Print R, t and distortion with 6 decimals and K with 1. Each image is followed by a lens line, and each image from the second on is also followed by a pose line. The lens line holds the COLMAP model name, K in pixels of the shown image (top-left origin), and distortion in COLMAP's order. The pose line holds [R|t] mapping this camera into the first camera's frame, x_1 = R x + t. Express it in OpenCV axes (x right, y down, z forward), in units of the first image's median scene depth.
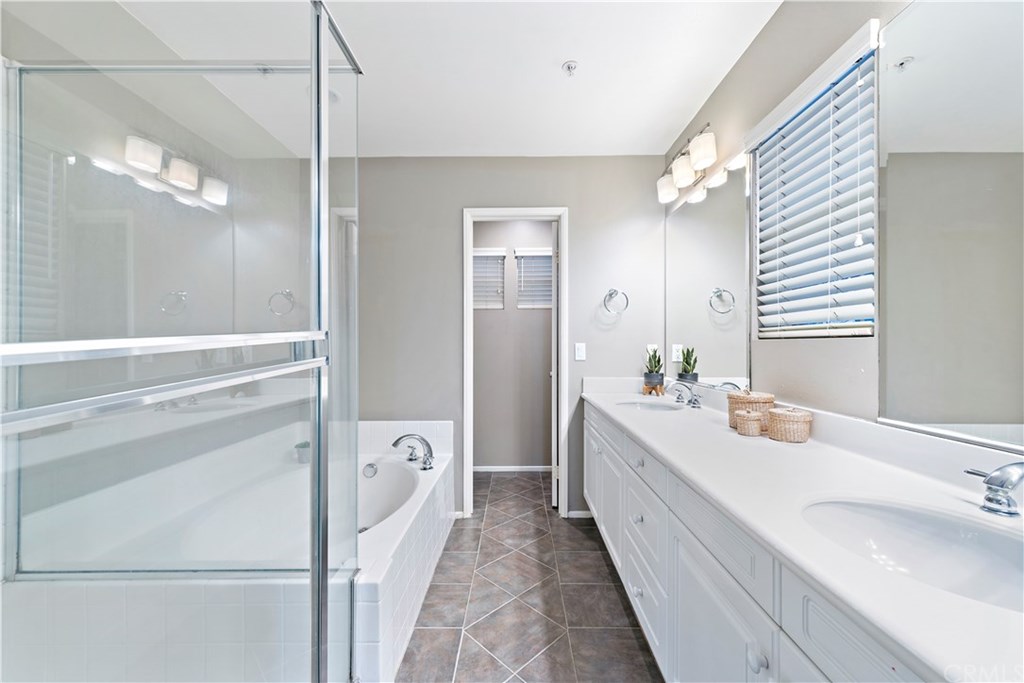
lens RADIAL K [[400.2, 0, 516.8], [0, 400.2, 342.0], [0, 0, 1]] dist [0.013835, -0.003399]
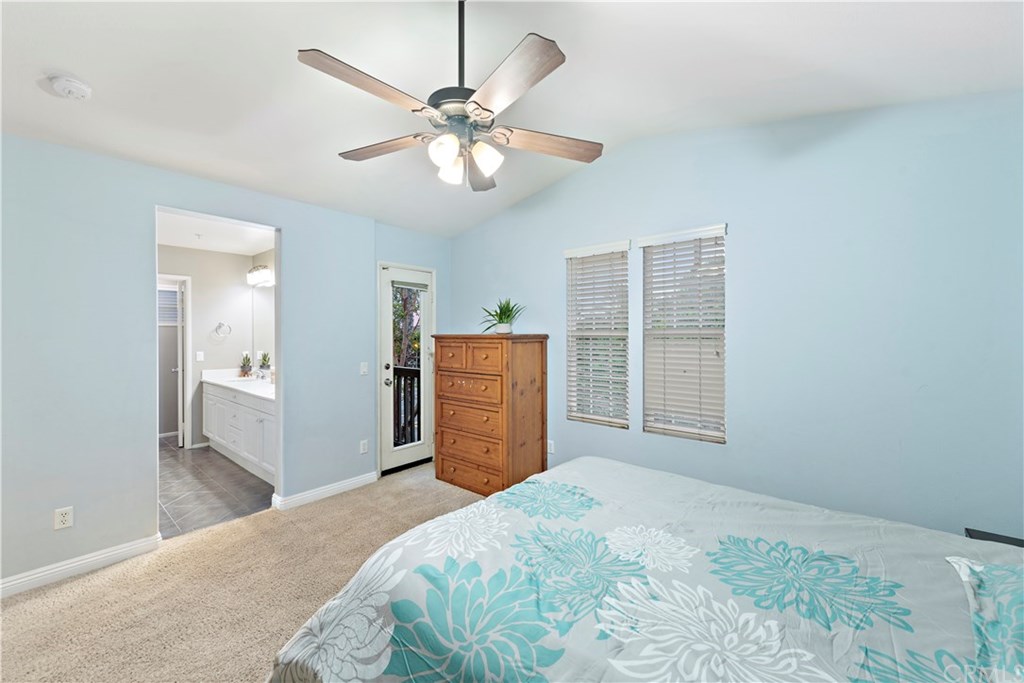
lens RADIAL K [[400.2, 0, 516.4], [0, 400.2, 343.0], [0, 0, 1]] dist [0.013835, -0.003399]
pose [[0.691169, -0.005414, 0.722673, -0.182732], [-0.005008, 0.999912, 0.012281, -0.068641], [-0.722676, -0.012107, 0.691081, -1.385142]]
